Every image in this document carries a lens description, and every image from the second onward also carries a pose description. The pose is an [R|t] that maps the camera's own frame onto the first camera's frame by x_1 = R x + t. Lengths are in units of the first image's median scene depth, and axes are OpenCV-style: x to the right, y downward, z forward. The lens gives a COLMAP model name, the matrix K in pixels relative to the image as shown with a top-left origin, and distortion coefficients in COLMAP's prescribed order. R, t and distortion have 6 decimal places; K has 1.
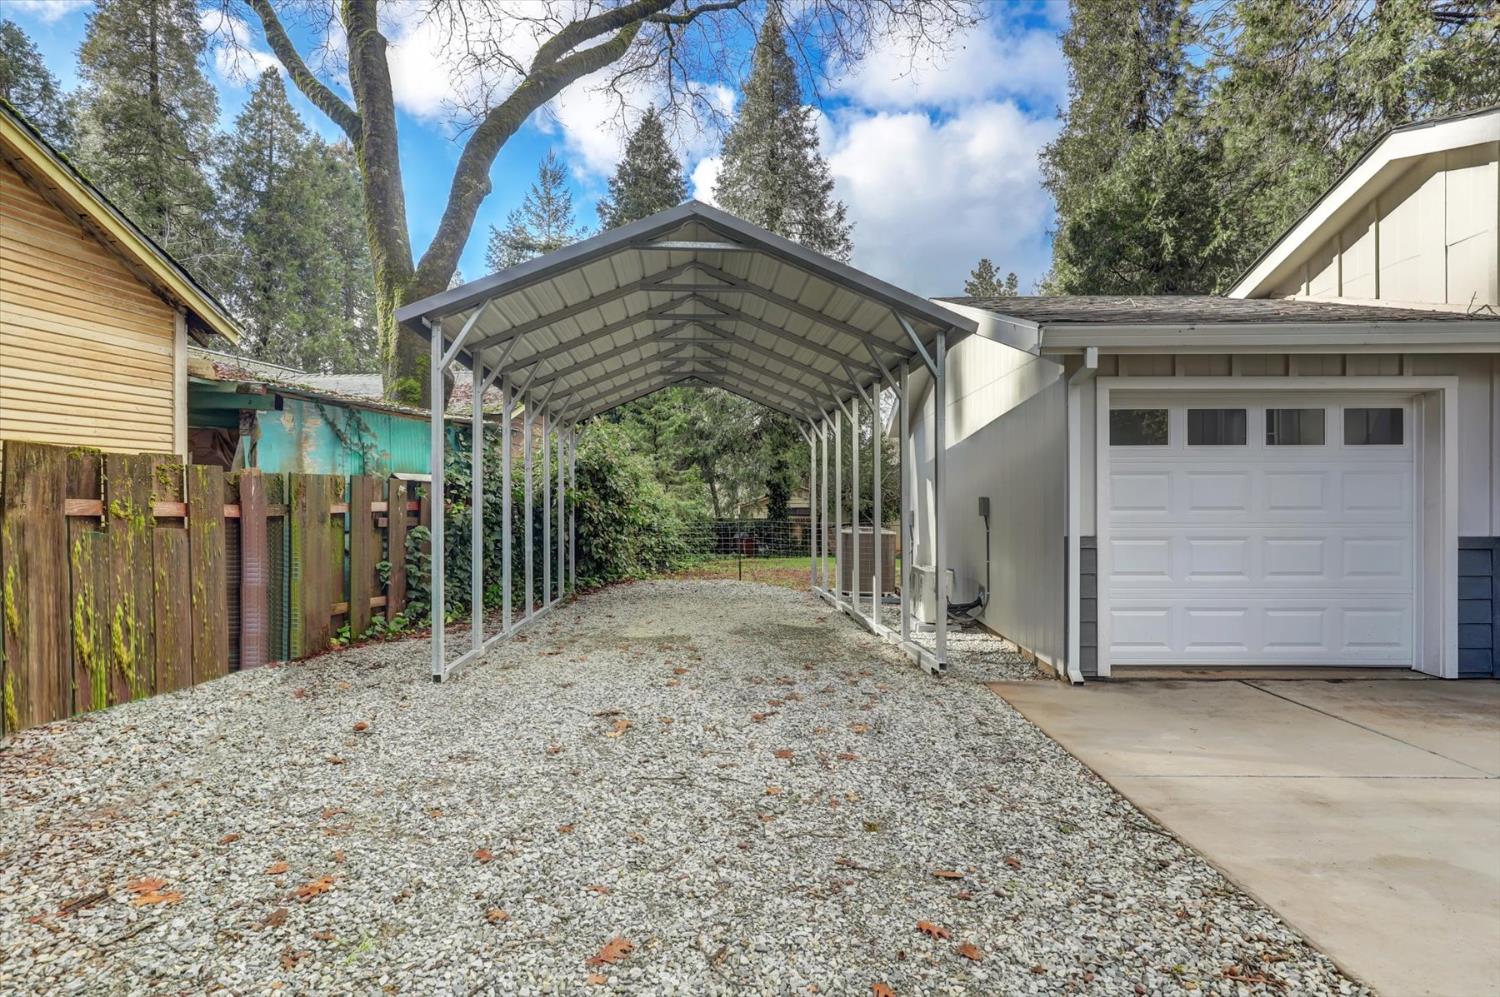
lens RADIAL K [[717.9, 0, 747.8], [0, 717.9, 484.4], [0, 0, 1]] dist [-0.003587, 0.005939]
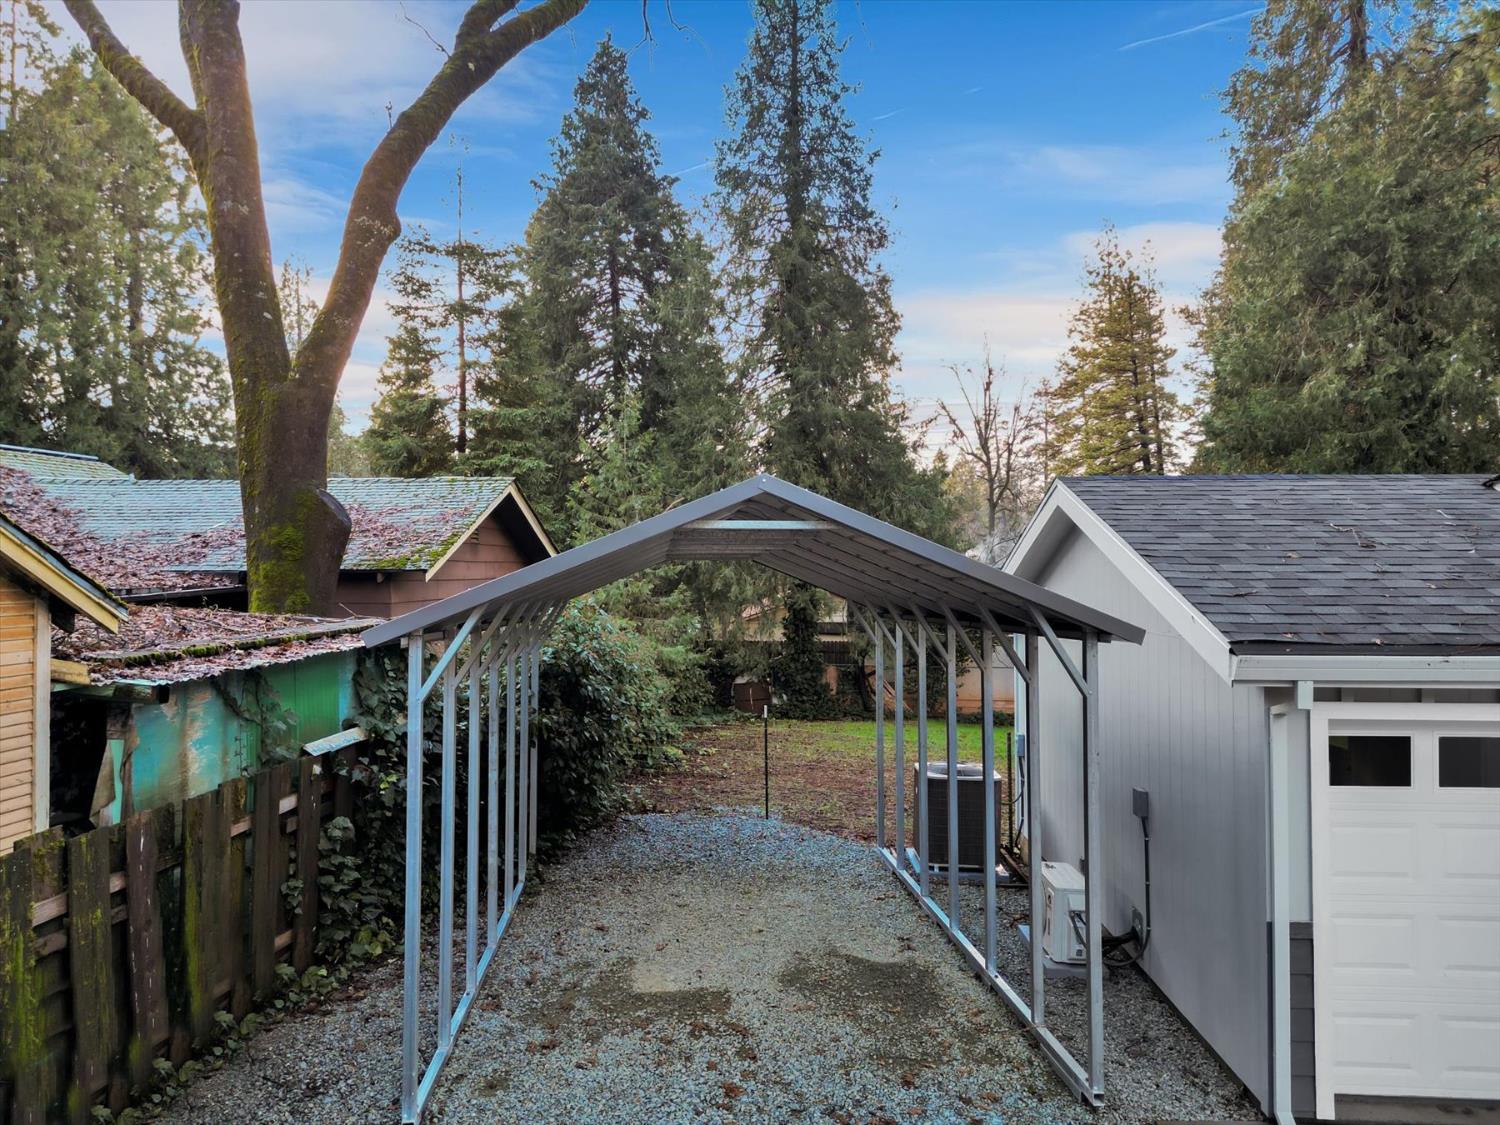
lens RADIAL K [[1082.0, 0, 750.0], [0, 1082.0, 562.5], [0, 0, 1]] dist [0.111413, -0.094933]
pose [[0.999972, 0.004723, 0.005871, -0.071499], [-0.004705, 0.999984, -0.003106, -0.222412], [-0.005885, 0.003079, 0.999978, -0.096833]]
